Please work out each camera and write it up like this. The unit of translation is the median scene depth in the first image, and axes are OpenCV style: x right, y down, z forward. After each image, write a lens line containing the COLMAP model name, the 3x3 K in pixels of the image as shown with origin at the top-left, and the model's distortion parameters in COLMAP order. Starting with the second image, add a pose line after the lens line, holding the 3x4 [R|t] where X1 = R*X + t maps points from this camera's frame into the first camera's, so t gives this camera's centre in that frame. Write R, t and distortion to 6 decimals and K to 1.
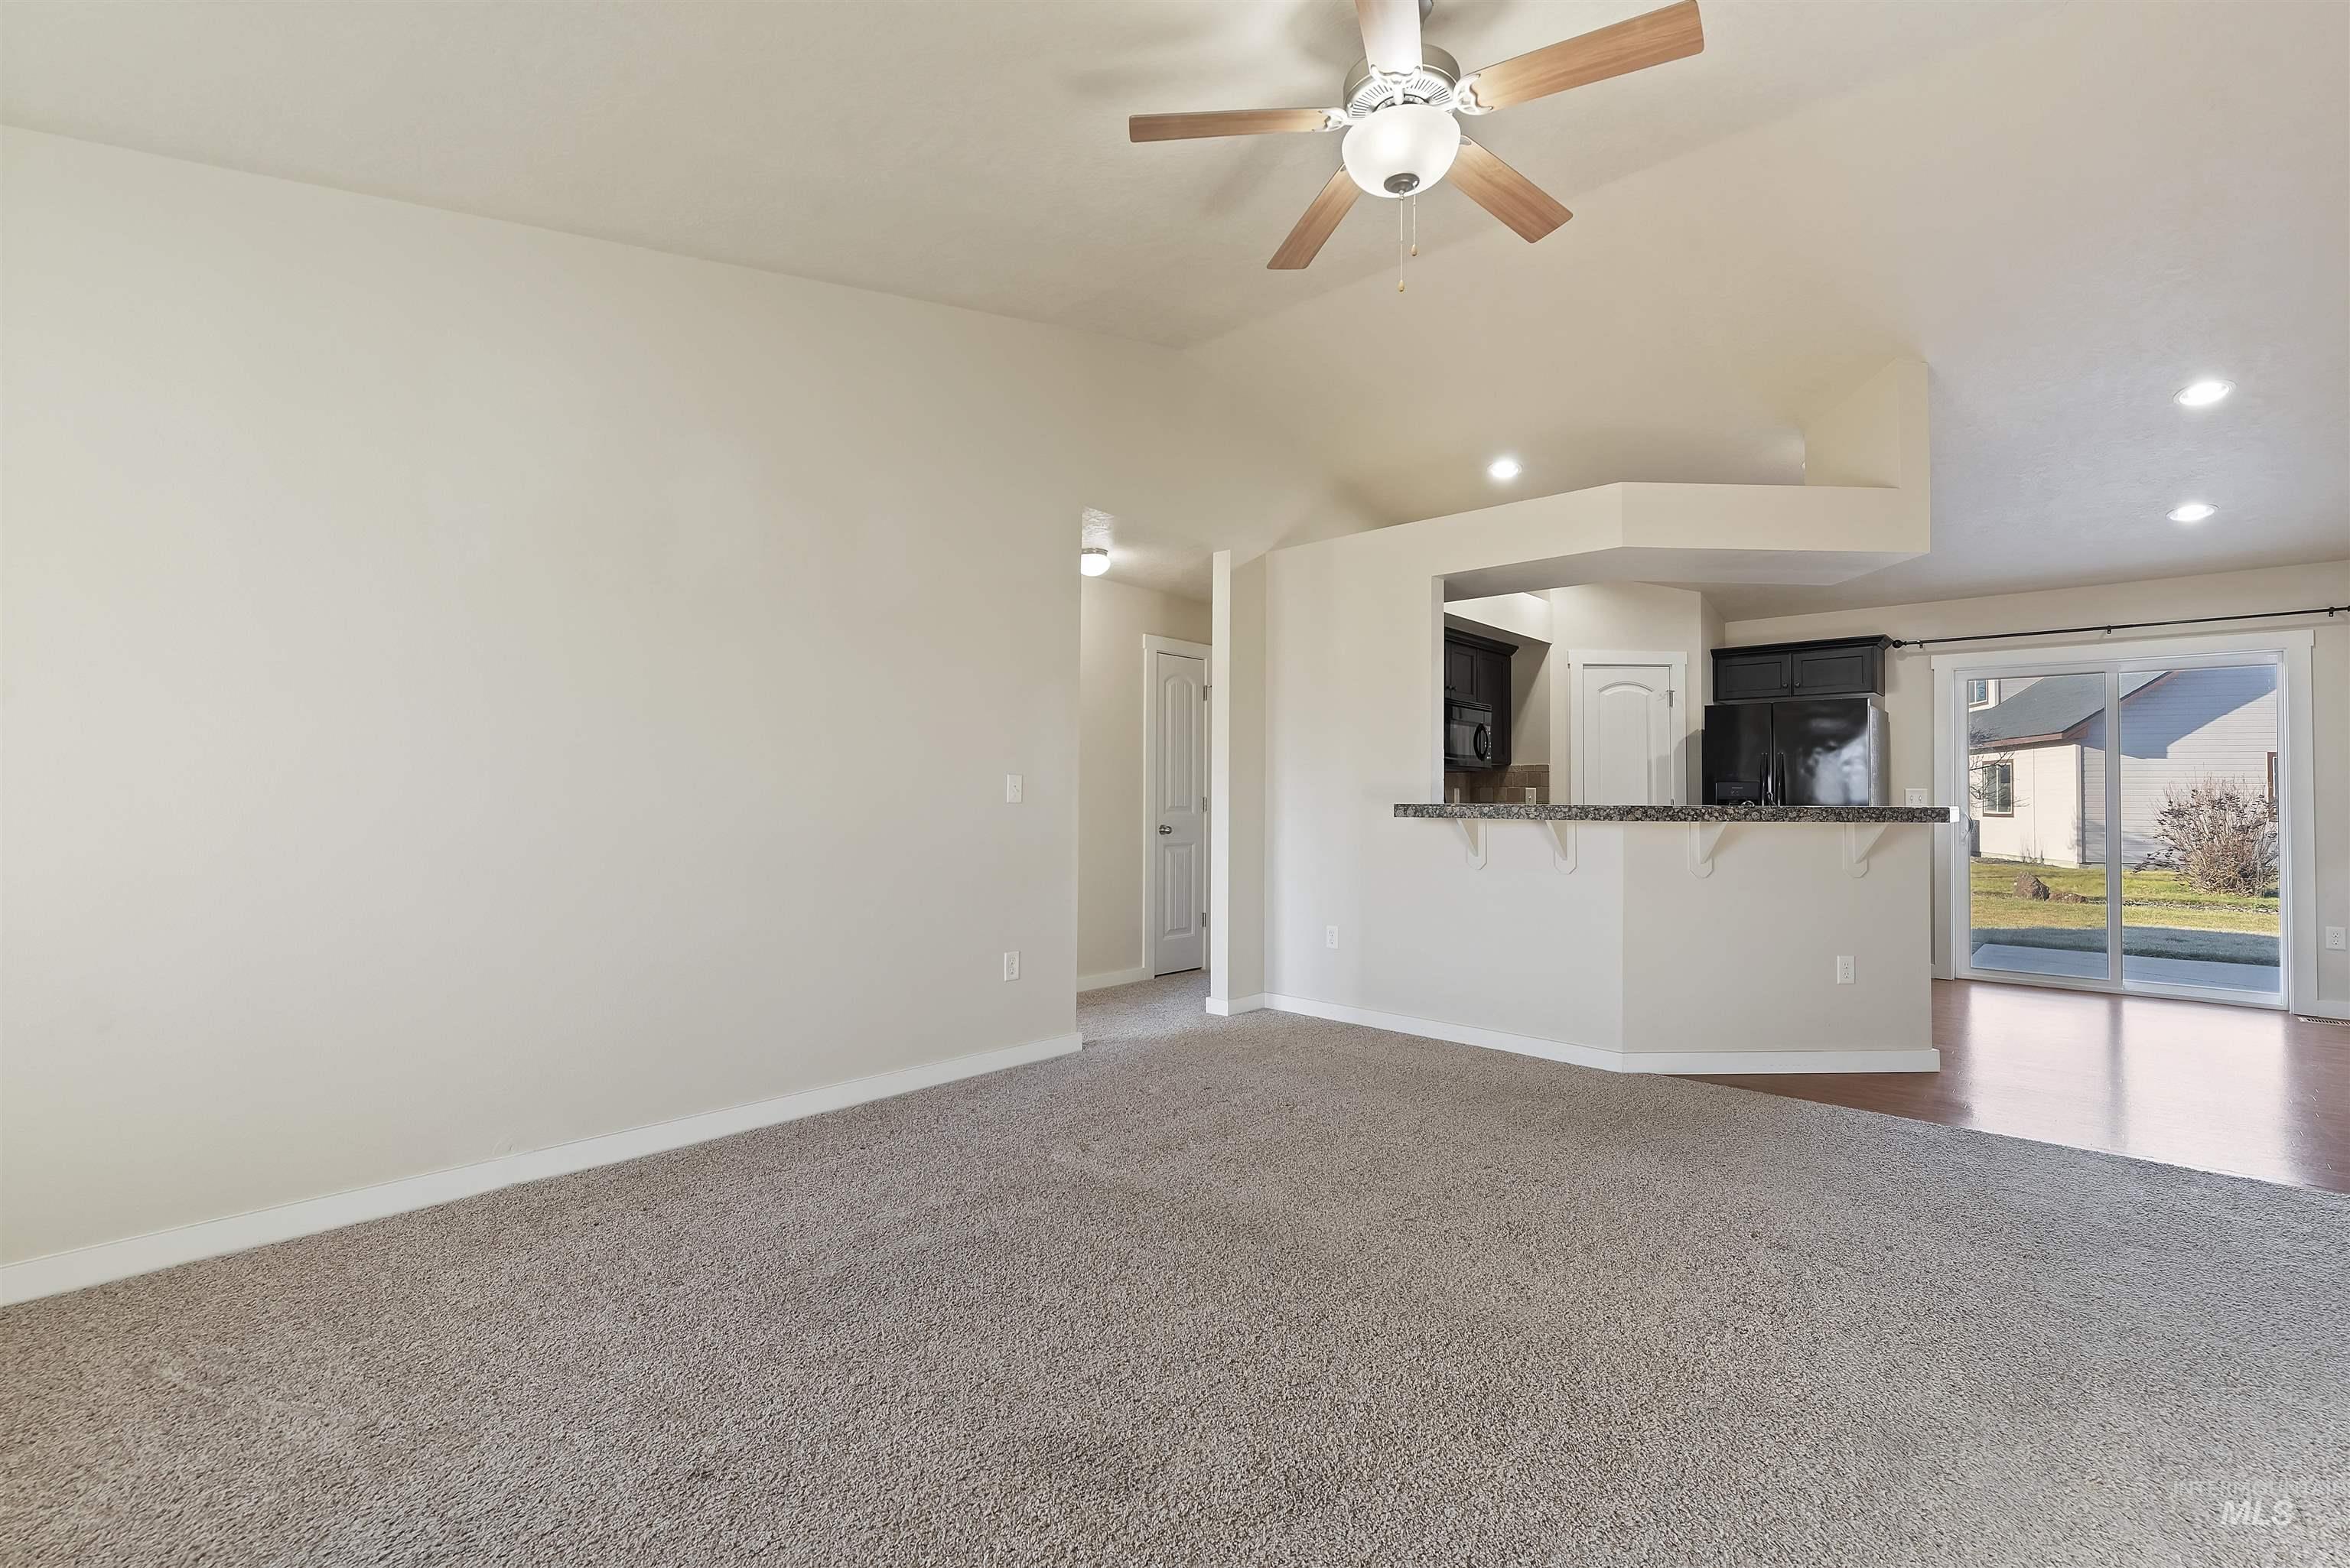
lens RADIAL K [[1040.1, 0, 1175.0], [0, 1040.1, 784.0], [0, 0, 1]] dist [0.001491, -0.000348]
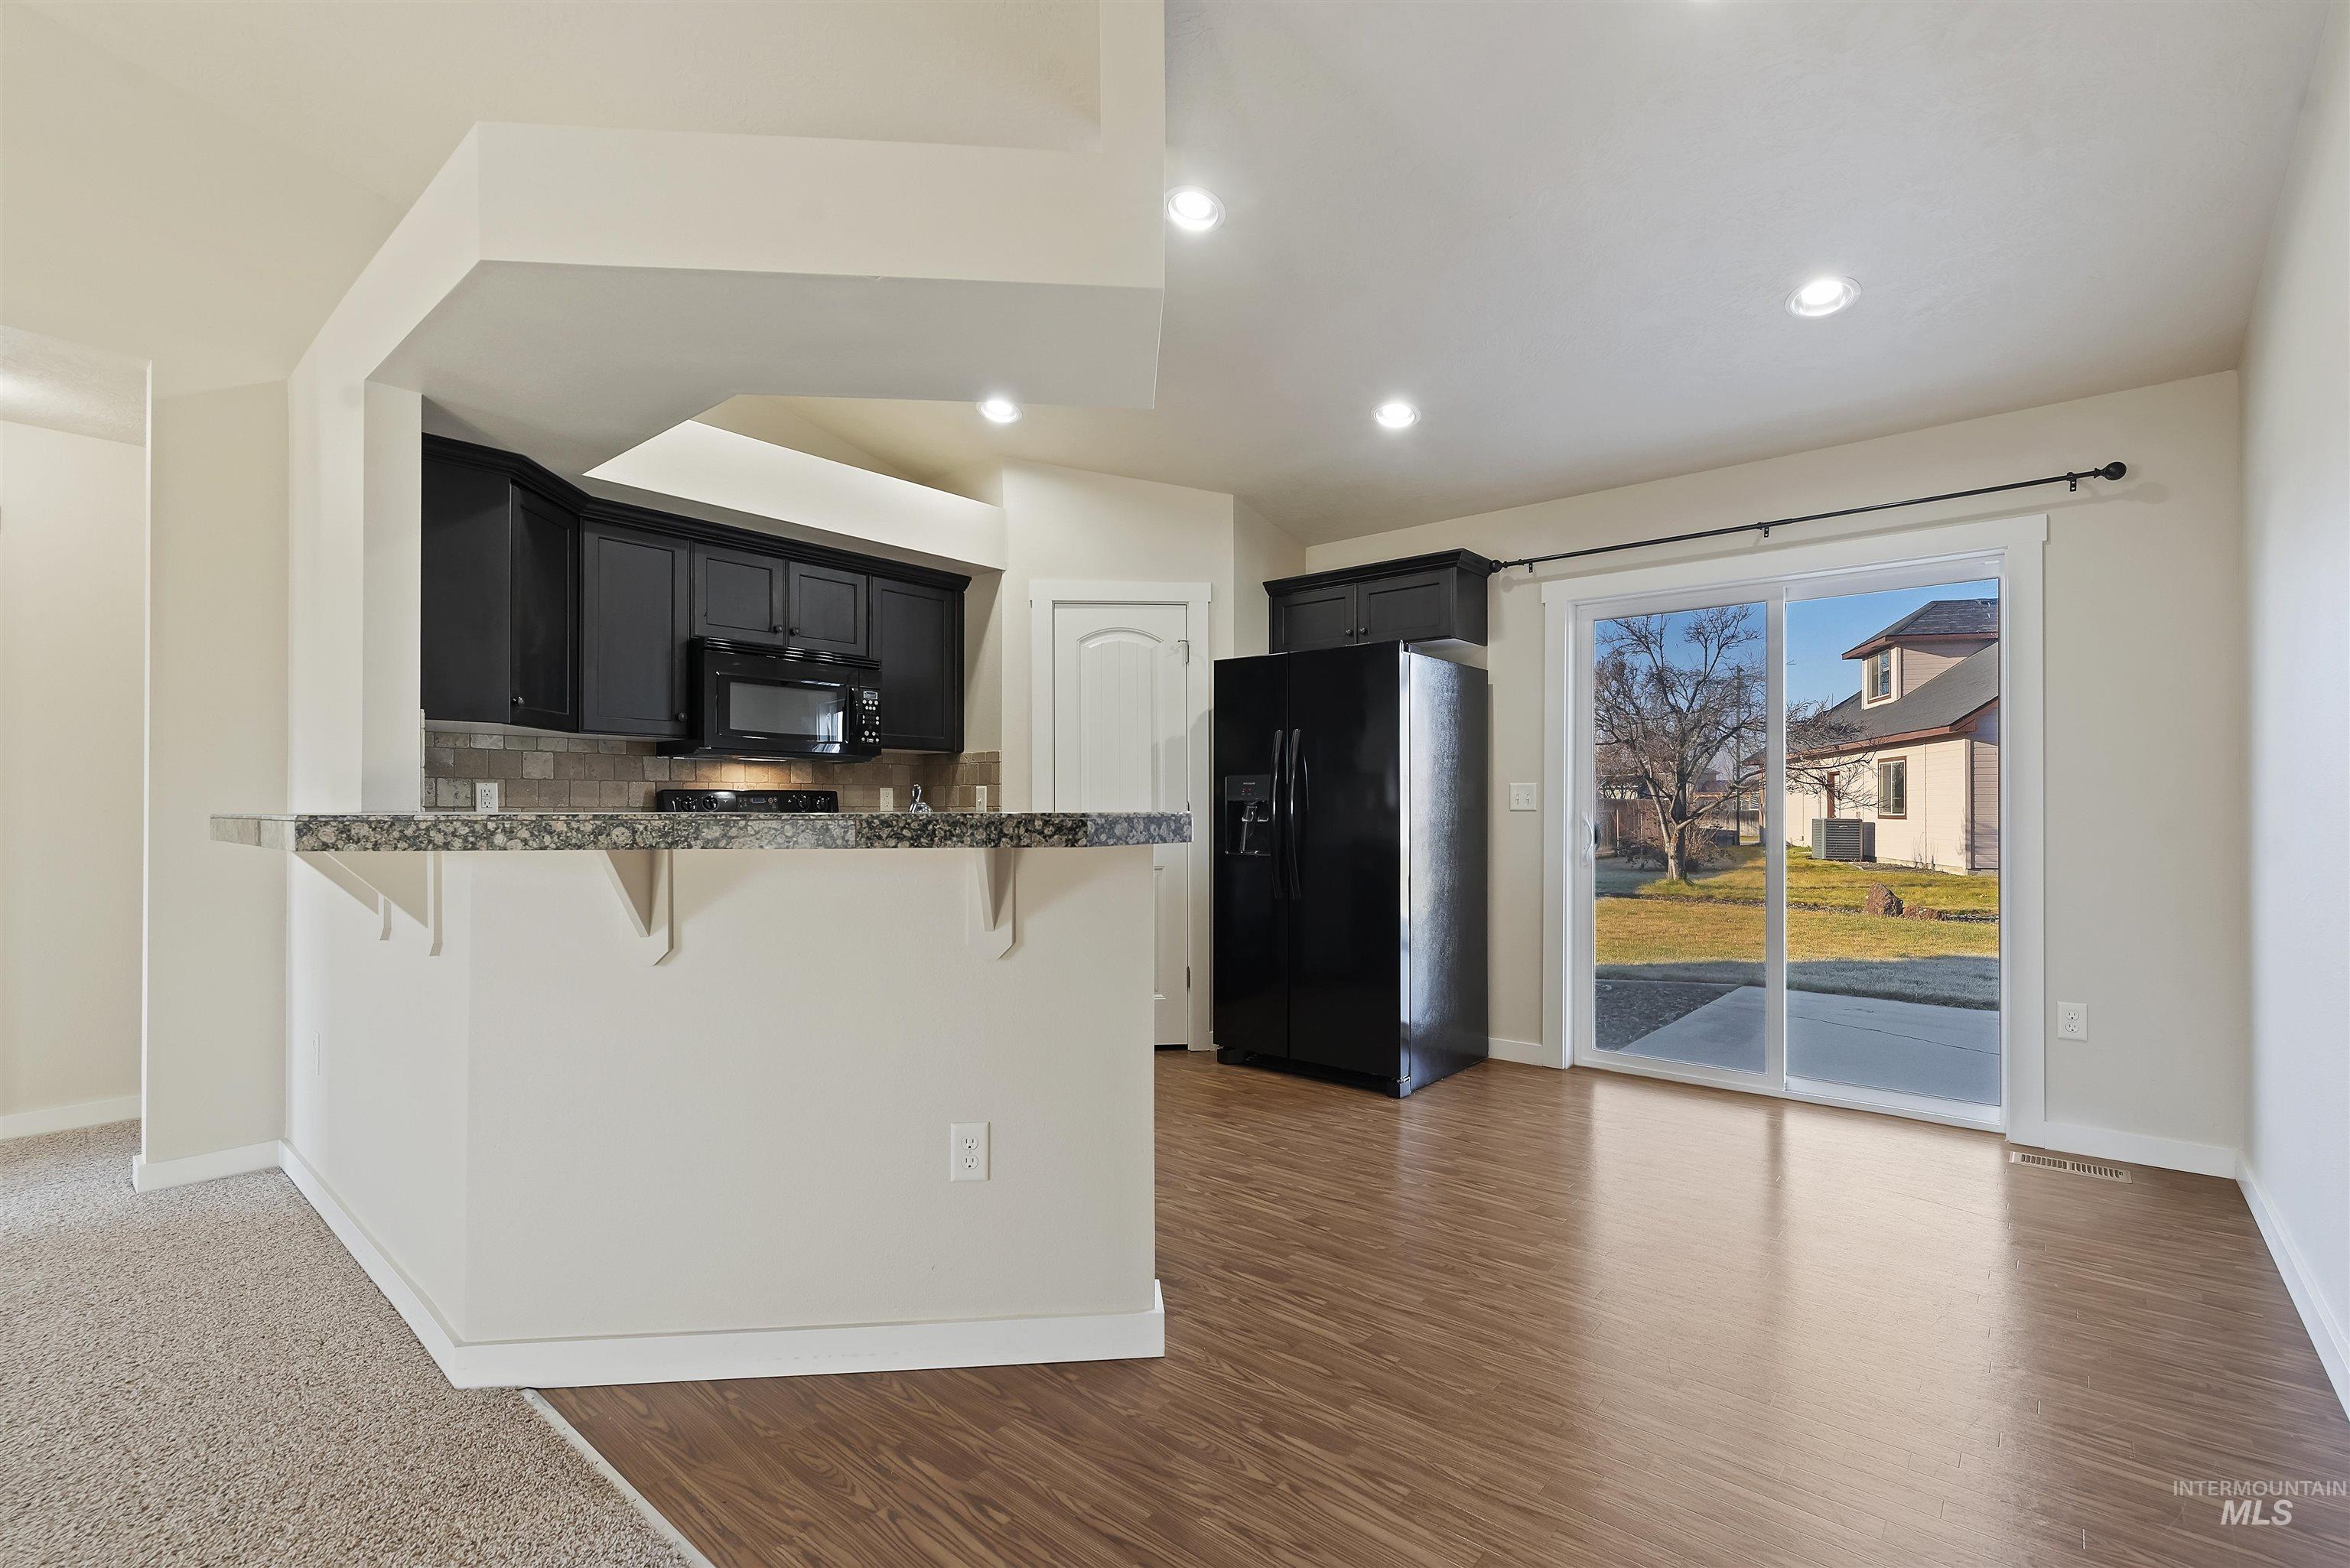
lens RADIAL K [[1039.6, 0, 1186.0], [0, 1039.6, 813.4], [0, 0, 1]] dist [-0.000297, -0.000061]
pose [[0.999555, -0.007828, 0.028782, 0.453260], [0.007222, 0.999751, 0.021107, 0.007859], [-0.028940, -0.020890, 0.999363, 0.320983]]
